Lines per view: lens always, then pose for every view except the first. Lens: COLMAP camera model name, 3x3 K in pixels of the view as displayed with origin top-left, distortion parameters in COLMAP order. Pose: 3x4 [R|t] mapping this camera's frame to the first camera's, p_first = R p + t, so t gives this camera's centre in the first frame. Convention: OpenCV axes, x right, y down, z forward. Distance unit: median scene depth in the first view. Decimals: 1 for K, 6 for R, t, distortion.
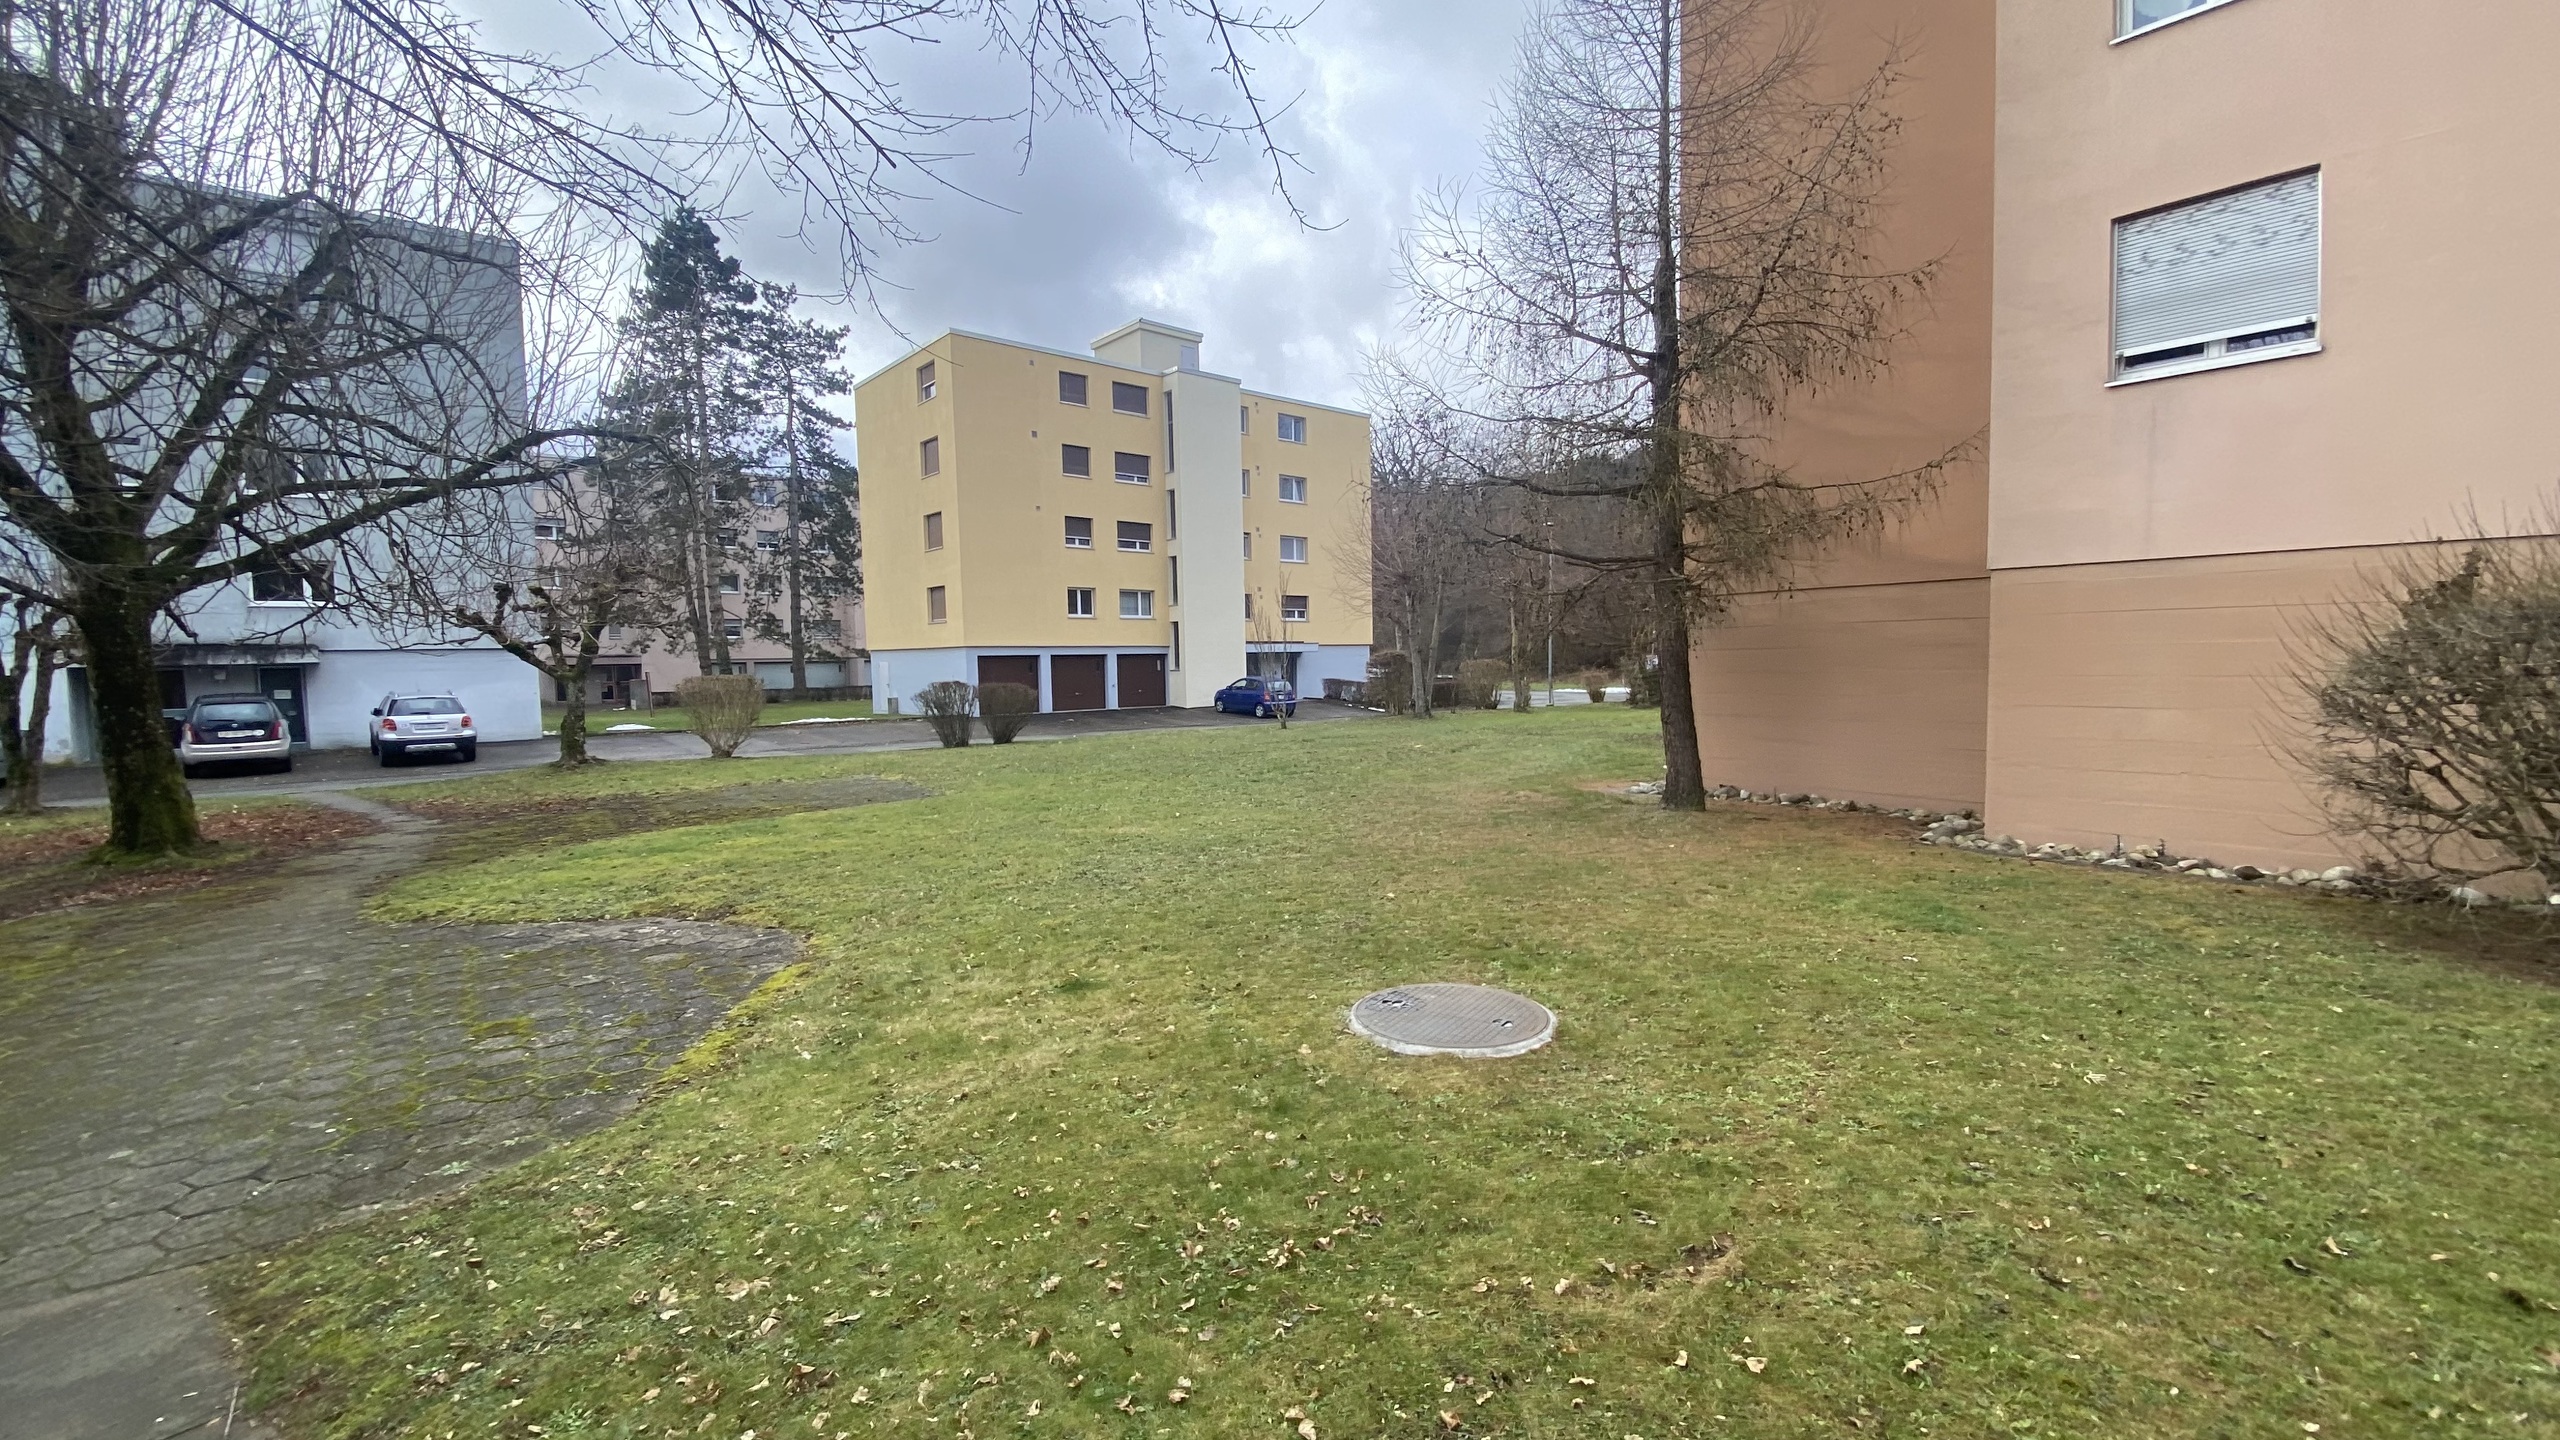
lens RADIAL K [[1043.4, 0, 1280.0], [0, 1043.4, 720.0], [0, 0, 1]] dist [0.038936, -0.028021]
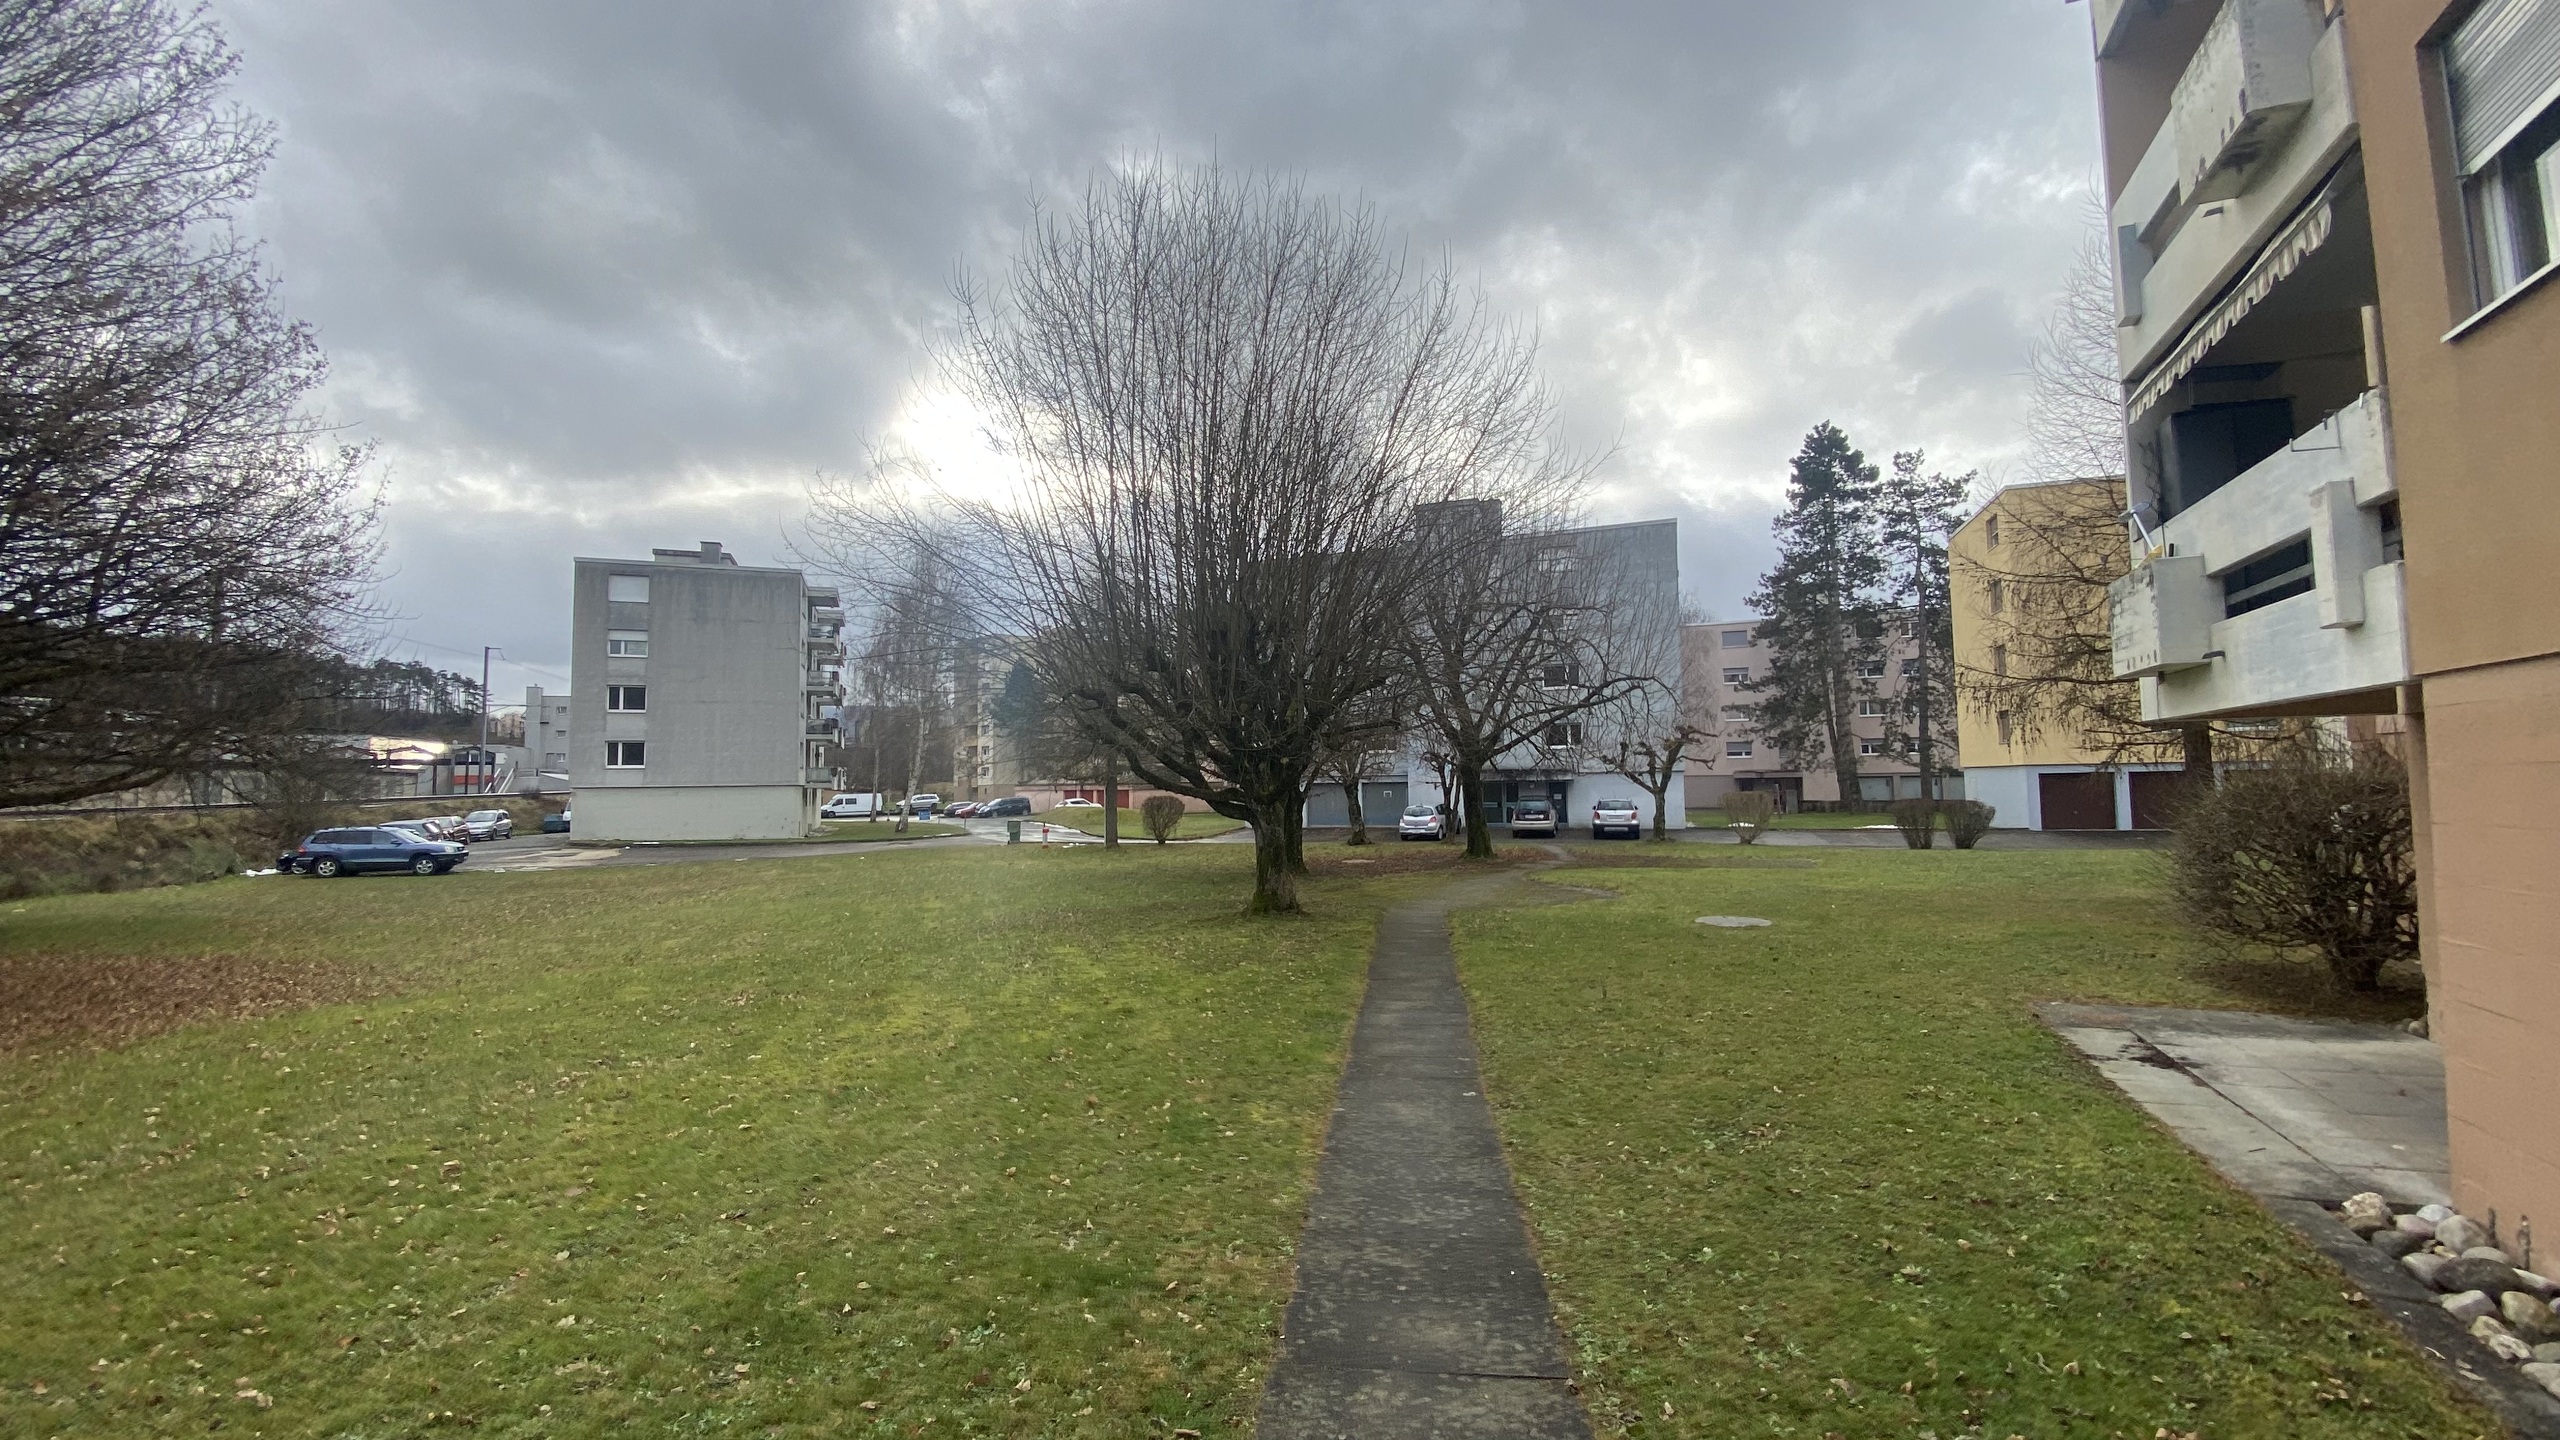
lens RADIAL K [[1069.7, 0, 1280.0], [0, 1069.7, 720.0], [0, 0, 1]] dist [0.046377, -0.031436]
pose [[0.487633, -0.042246, -0.872026, 0.243405], [-0.046468, 0.996157, -0.074244, 0.002044], [0.871811, 0.076725, 0.483796, -0.178525]]
